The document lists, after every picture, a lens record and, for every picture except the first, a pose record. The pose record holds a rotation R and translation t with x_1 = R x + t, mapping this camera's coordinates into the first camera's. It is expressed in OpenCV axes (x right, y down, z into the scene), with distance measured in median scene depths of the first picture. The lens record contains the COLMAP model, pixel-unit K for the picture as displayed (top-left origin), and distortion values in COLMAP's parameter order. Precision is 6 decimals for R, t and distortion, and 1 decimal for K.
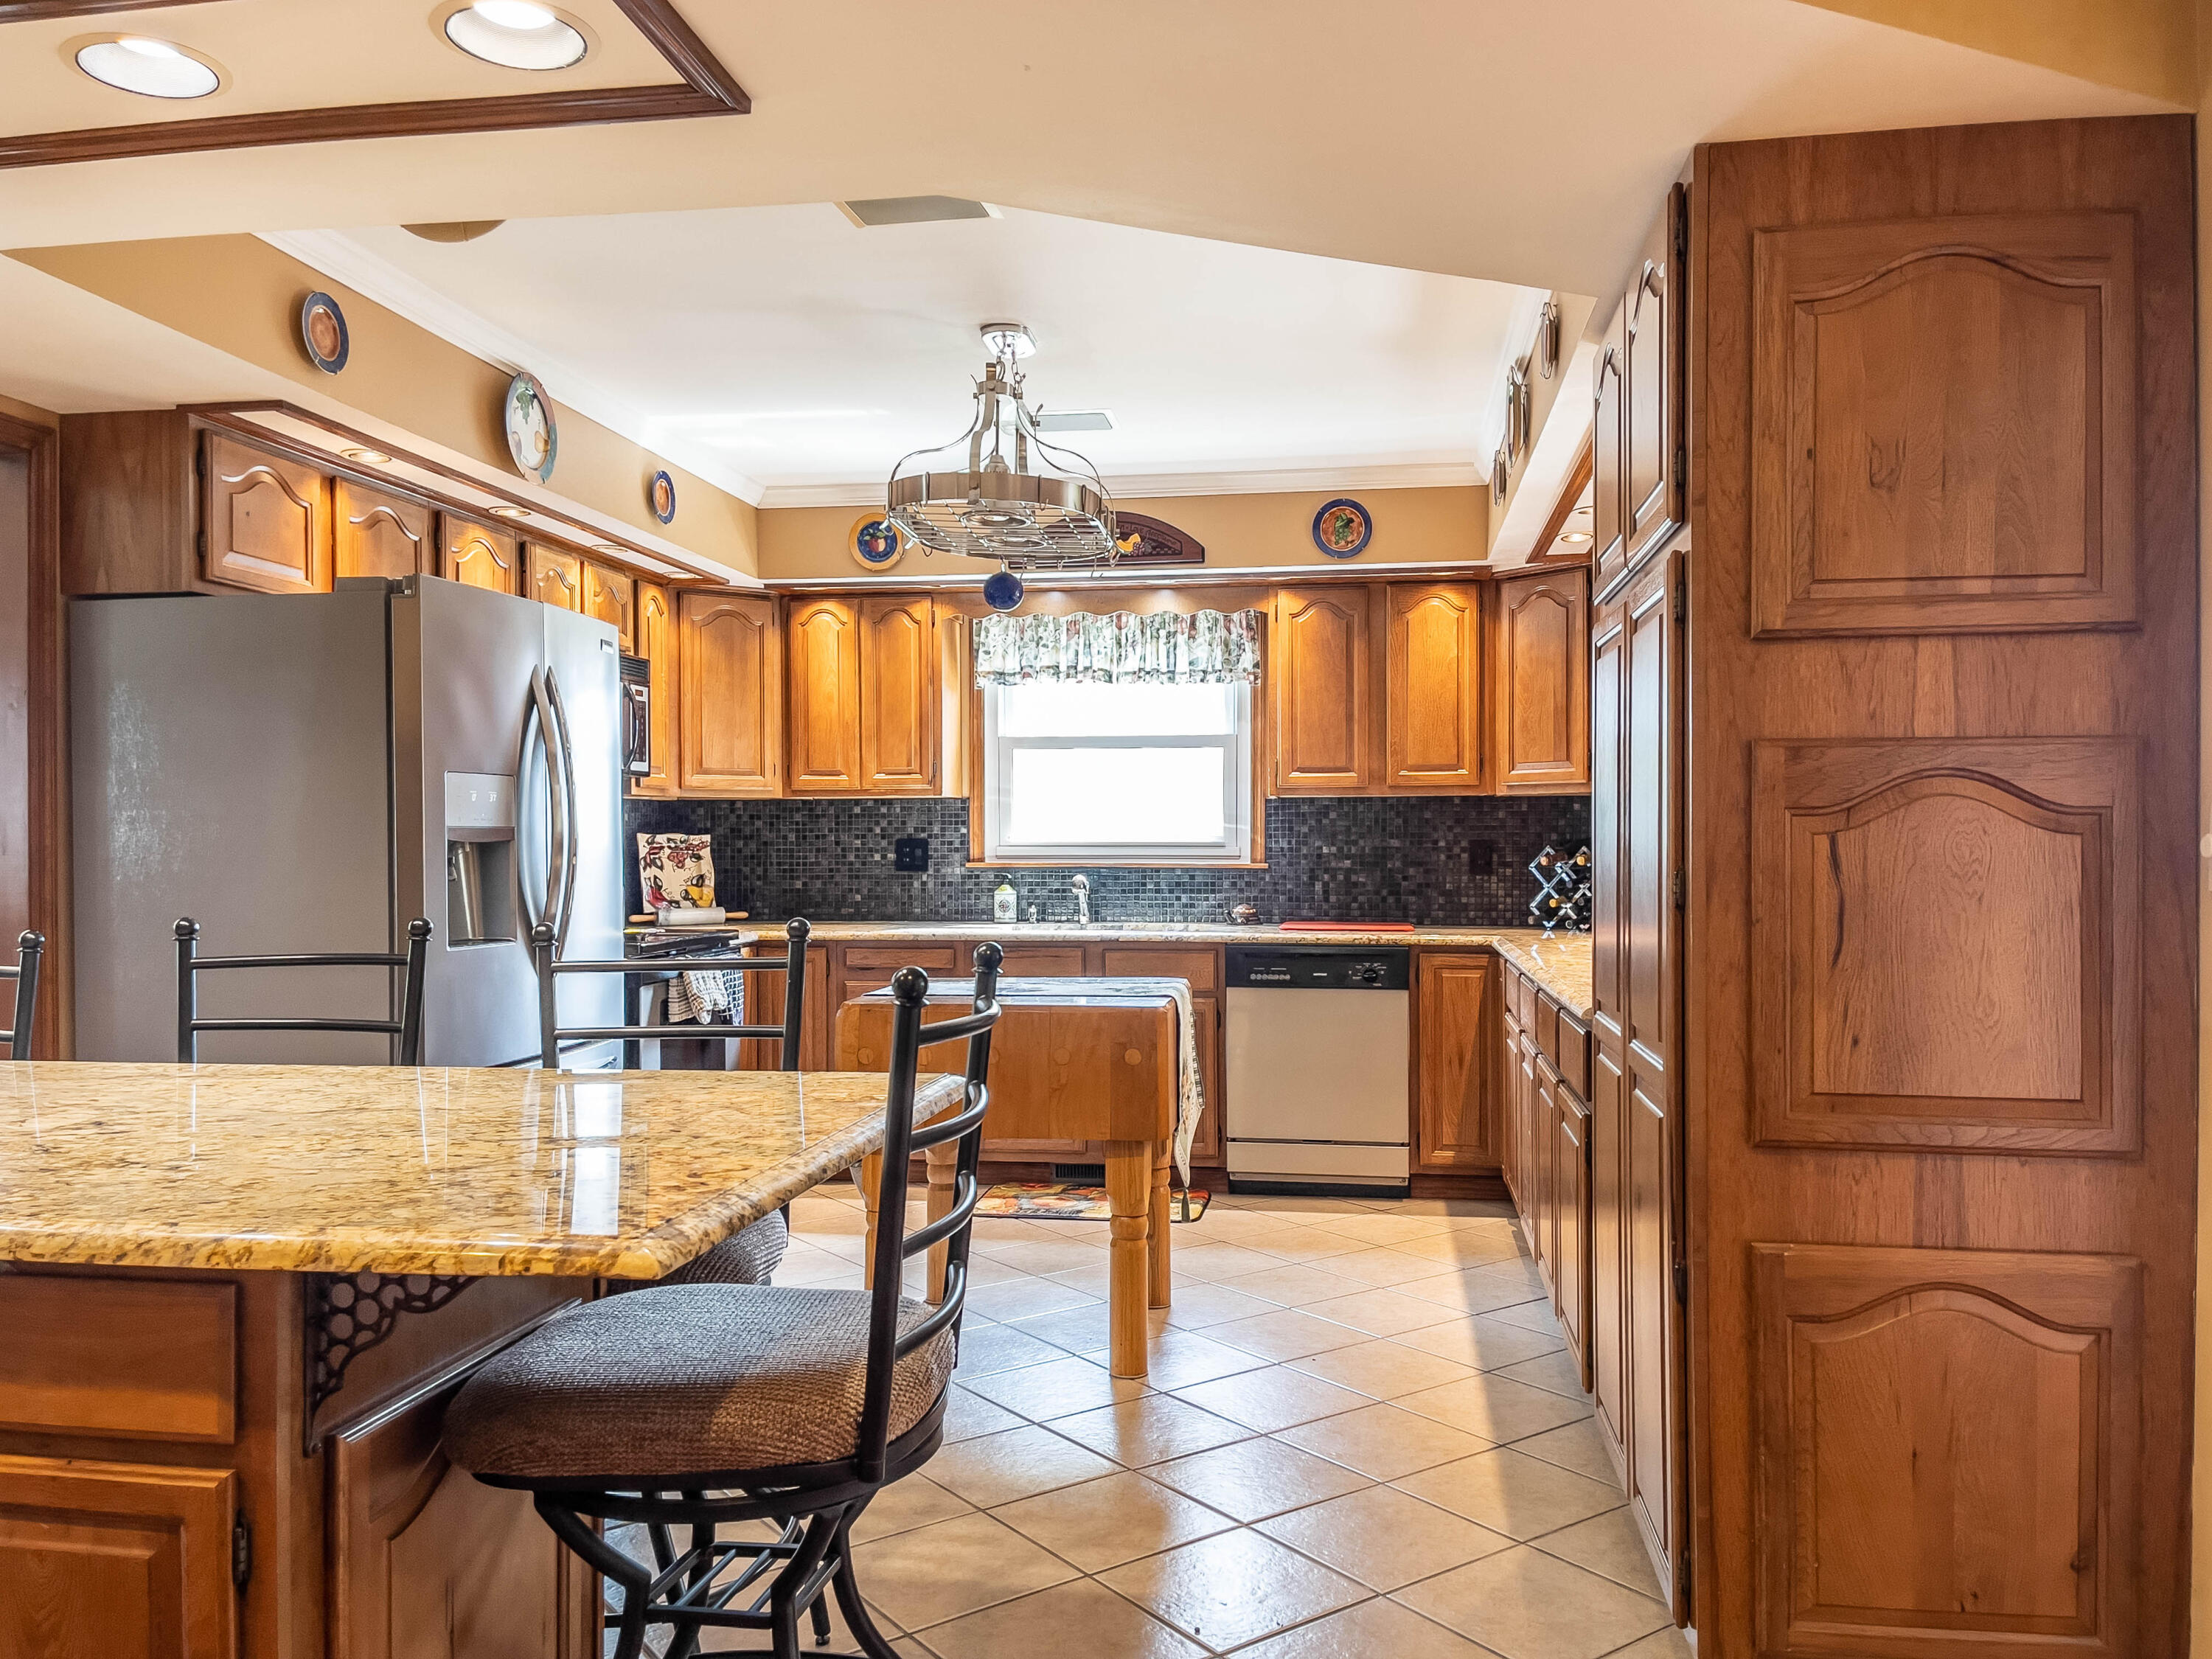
lens RADIAL K [[1684.8, 0, 1105.9], [0, 1684.8, 843.2], [0, 0, 1]] dist [0.040522, -0.013187]
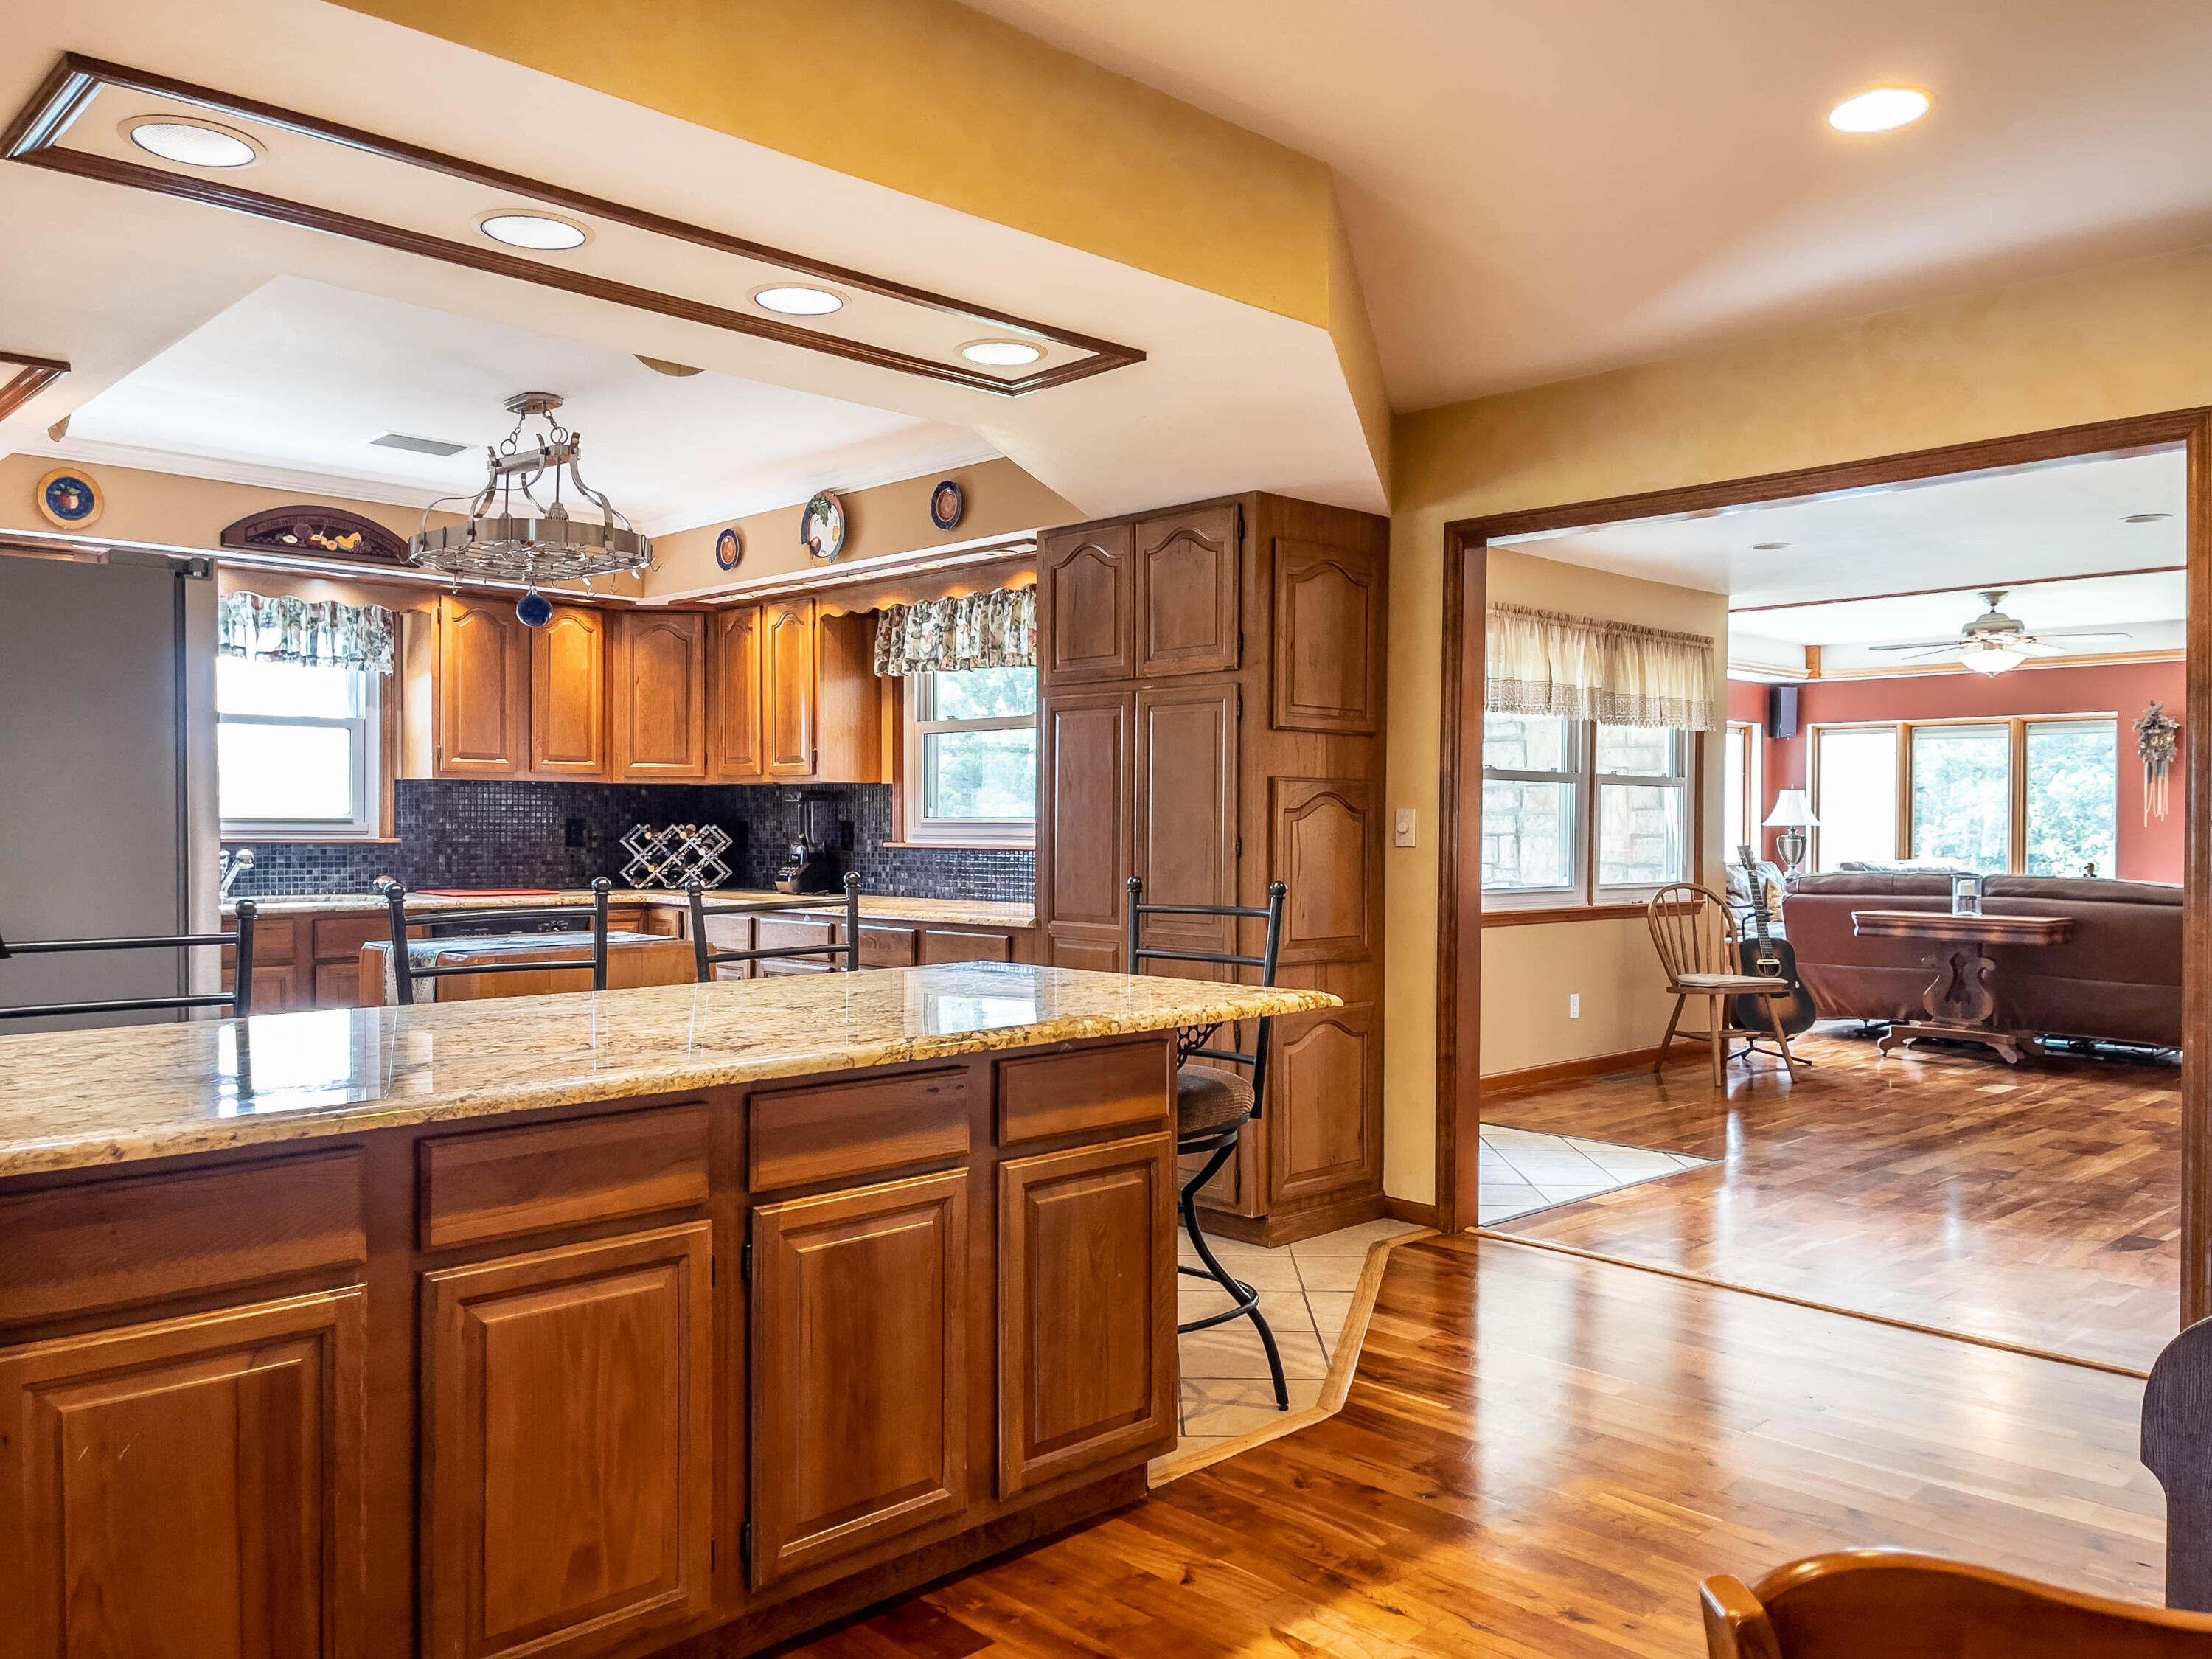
lens RADIAL K [[1684.8, 0, 1107.1], [0, 1684.8, 828.2], [0, 0, 1]] dist [0.040522, -0.013187]
pose [[0.598614, 0.002346, 0.801035, -0.522002], [-0.006492, 0.999977, 0.001922, 0.000238], [-0.801012, -0.006351, 0.598615, -0.034437]]
